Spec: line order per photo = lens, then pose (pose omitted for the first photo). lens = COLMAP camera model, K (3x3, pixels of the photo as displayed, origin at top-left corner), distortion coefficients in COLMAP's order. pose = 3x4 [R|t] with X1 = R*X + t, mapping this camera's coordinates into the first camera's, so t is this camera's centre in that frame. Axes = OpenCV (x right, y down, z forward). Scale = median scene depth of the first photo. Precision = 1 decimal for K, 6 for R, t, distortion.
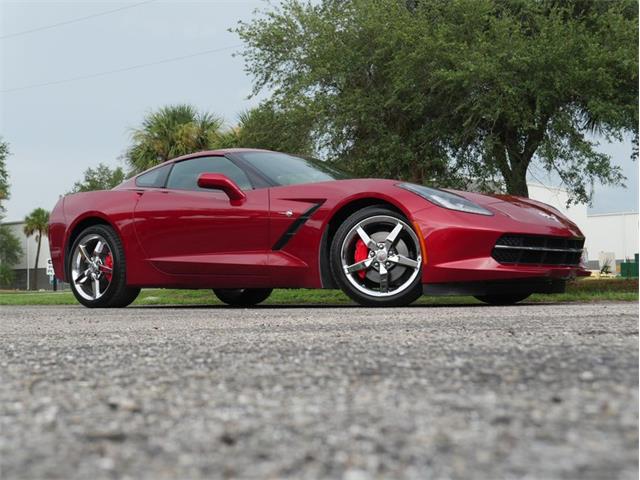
lens RADIAL K [[970.5, 0, 320.0], [0, 970.5, 240.0], [0, 0, 1]] dist [0.015559, 0.011778]
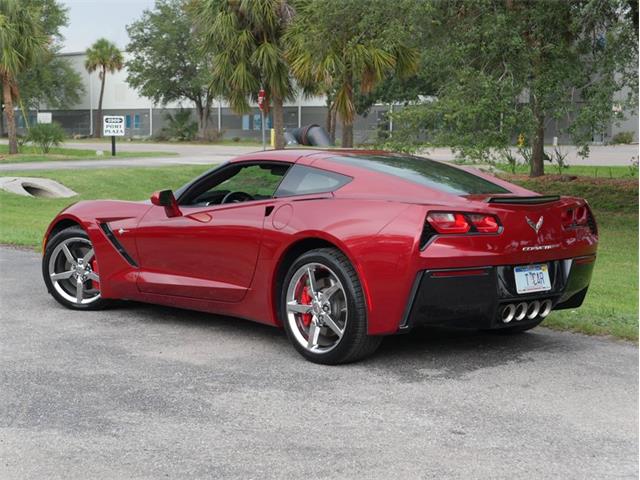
lens RADIAL K [[1175.6, 0, 317.4], [0, 1175.6, 226.7], [0, 0, 1]] dist [0.036398, 0.020944]
pose [[0.994263, 0.031653, -0.102177, 0.082870], [-0.018319, 0.991490, 0.128888, -0.150924], [0.105387, -0.126277, 0.986381, -0.027340]]
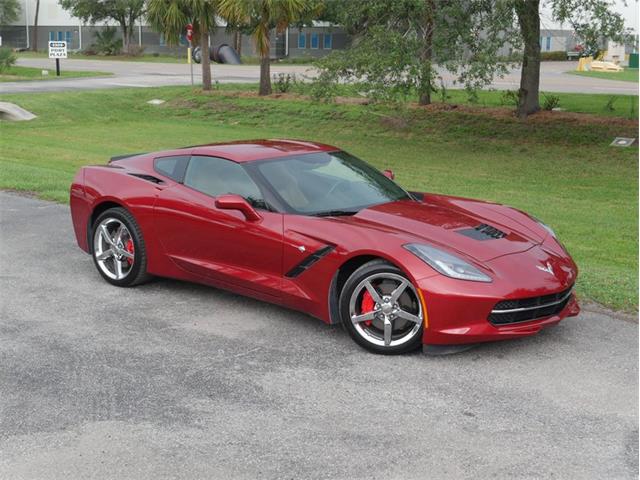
lens RADIAL K [[969.1, 0, 320.0], [0, 969.1, 240.0], [0, 0, 1]] dist [0.014093, -0.007442]
pose [[0.999555, 0.029780, 0.001606, -0.011199], [-0.029279, 0.969634, 0.242801, -0.235863], [0.005673, -0.242740, 0.970075, -0.023184]]
